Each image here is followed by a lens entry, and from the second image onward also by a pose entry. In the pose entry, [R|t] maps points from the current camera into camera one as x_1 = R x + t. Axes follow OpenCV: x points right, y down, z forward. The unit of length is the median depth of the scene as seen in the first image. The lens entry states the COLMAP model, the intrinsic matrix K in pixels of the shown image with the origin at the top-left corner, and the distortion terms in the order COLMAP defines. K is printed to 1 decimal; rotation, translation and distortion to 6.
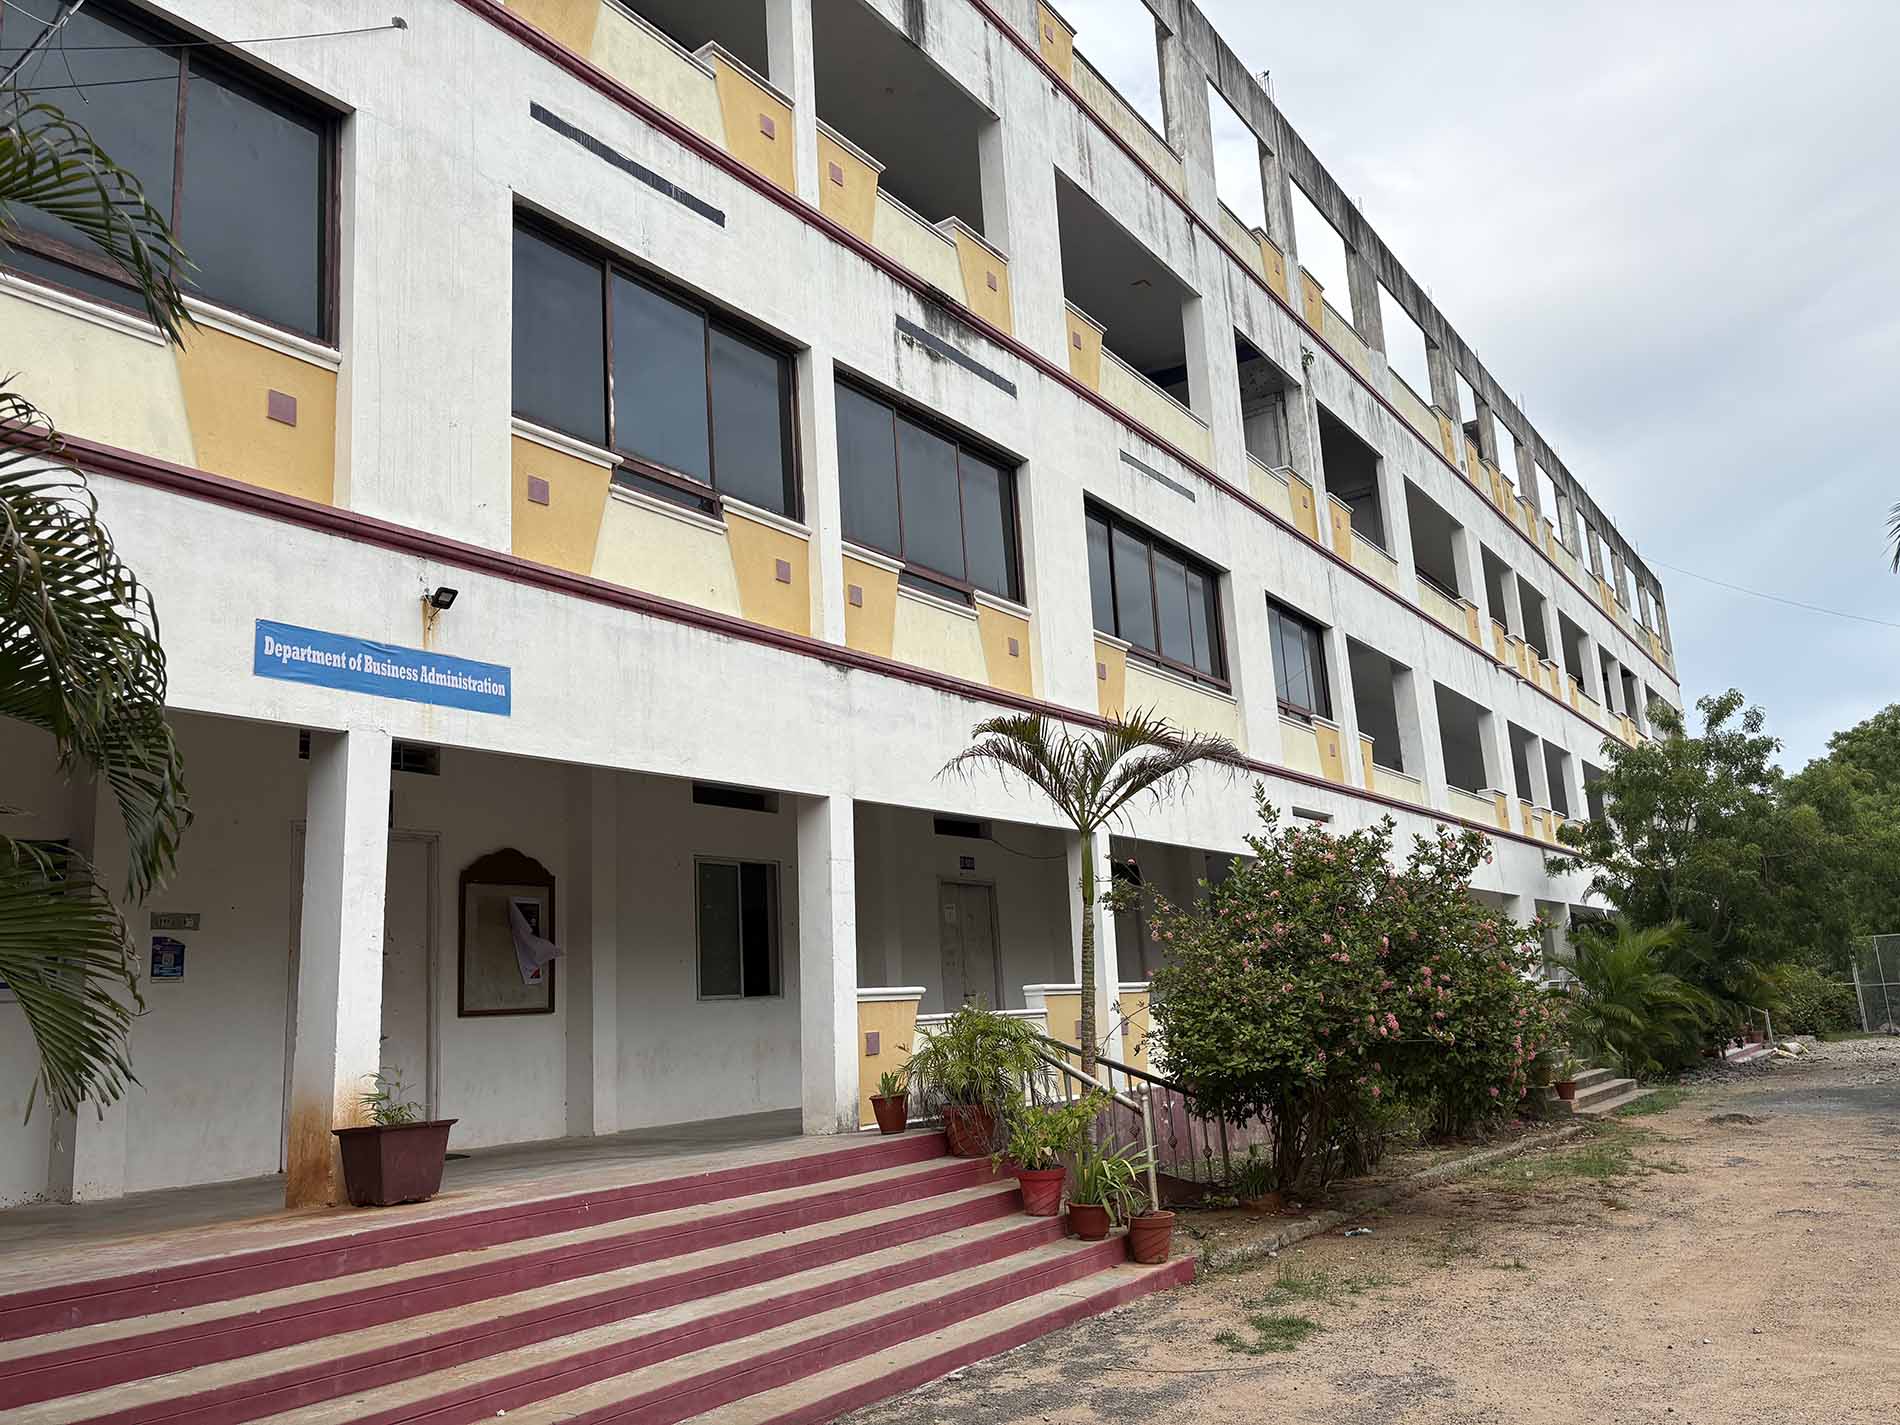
lens RADIAL K [[1470.5, 0, 949.6], [0, 1470.5, 711.1], [0, 0, 1]] dist [0.014748, -0.009620]
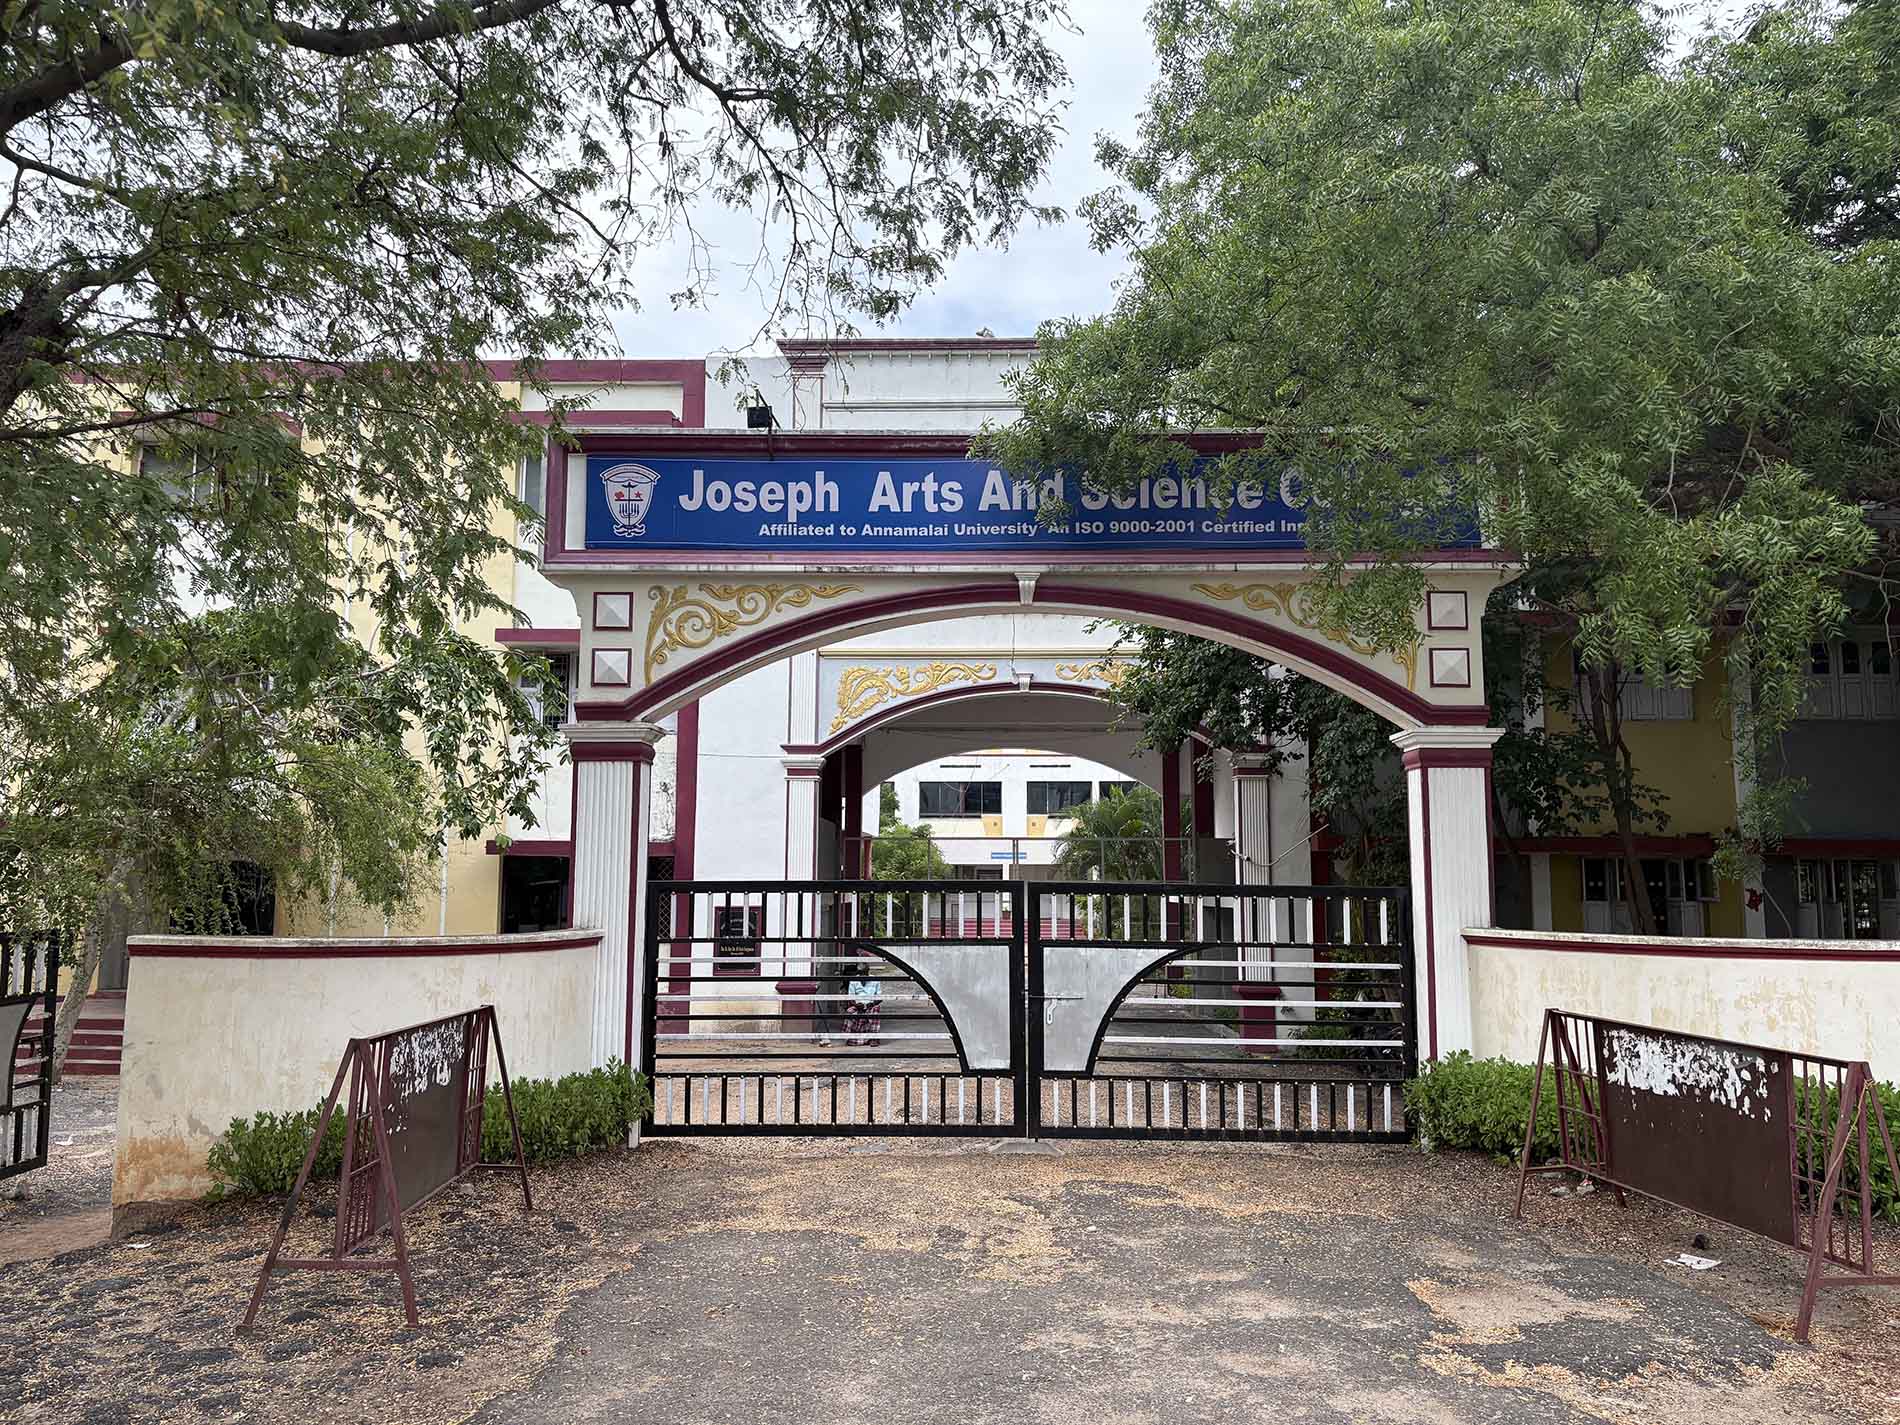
lens RADIAL K [[1470.5, 0, 950.1], [0, 1470.5, 712.8], [0, 0, 1]] dist [0.014748, -0.009620]
pose [[0.543716, -0.045764, -0.838021, 6.361703], [0.130315, 0.991005, 0.030431, -1.113913], [0.829090, -0.125753, 0.544789, -3.622030]]
